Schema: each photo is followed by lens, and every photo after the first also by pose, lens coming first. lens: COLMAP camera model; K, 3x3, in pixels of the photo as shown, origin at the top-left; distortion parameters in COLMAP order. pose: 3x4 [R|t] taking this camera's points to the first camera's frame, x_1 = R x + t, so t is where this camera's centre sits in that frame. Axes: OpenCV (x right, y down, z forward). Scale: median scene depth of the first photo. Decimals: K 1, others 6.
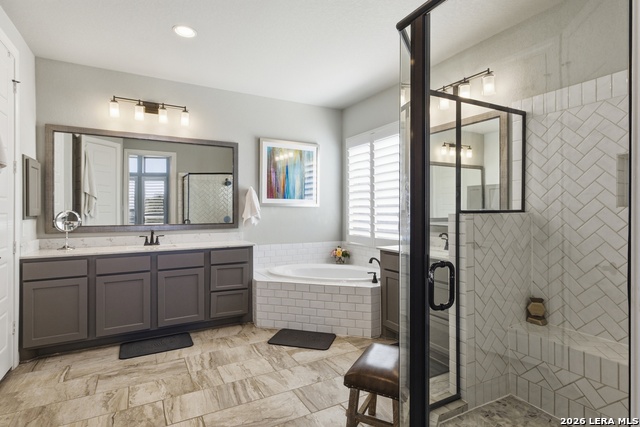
lens RADIAL K [[333.1, 0, 321.5], [0, 333.1, 209.7], [0, 0, 1]] dist [0.001441, 0.000027]
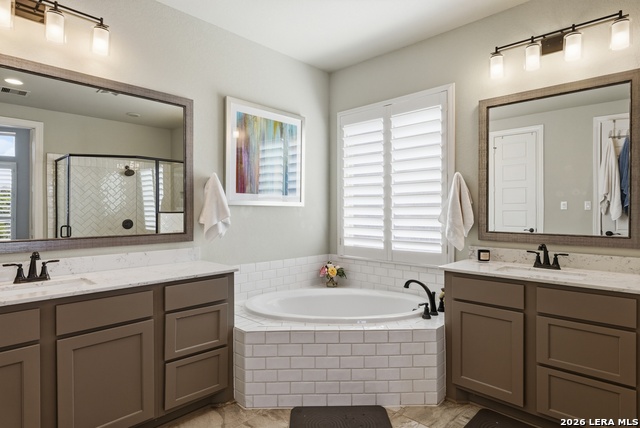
lens RADIAL K [[353.4, 0, 320.0], [0, 353.4, 214.0], [0, 0, 1]] dist [-0.002584, -0.000297]
pose [[0.954537, -0.000819, 0.298091, -0.224777], [-0.001591, 0.999968, 0.007842, 0.001171], [-0.298088, -0.007960, 0.954505, 0.324793]]
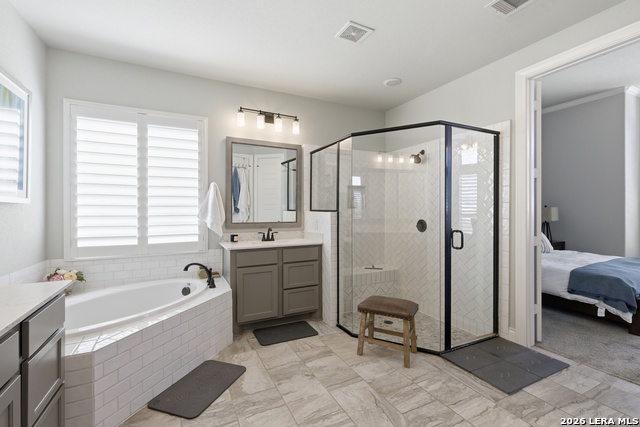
lens RADIAL K [[287.0, 0, 320.0], [0, 287.0, 213.5], [0, 0, 1]] dist [0.000285, -0.000013]
pose [[0.034777, -0.009913, 0.999346, -0.540855], [-0.000982, 0.999950, 0.009953, 0.002656], [-0.999395, -0.001327, 0.034766, 0.575177]]
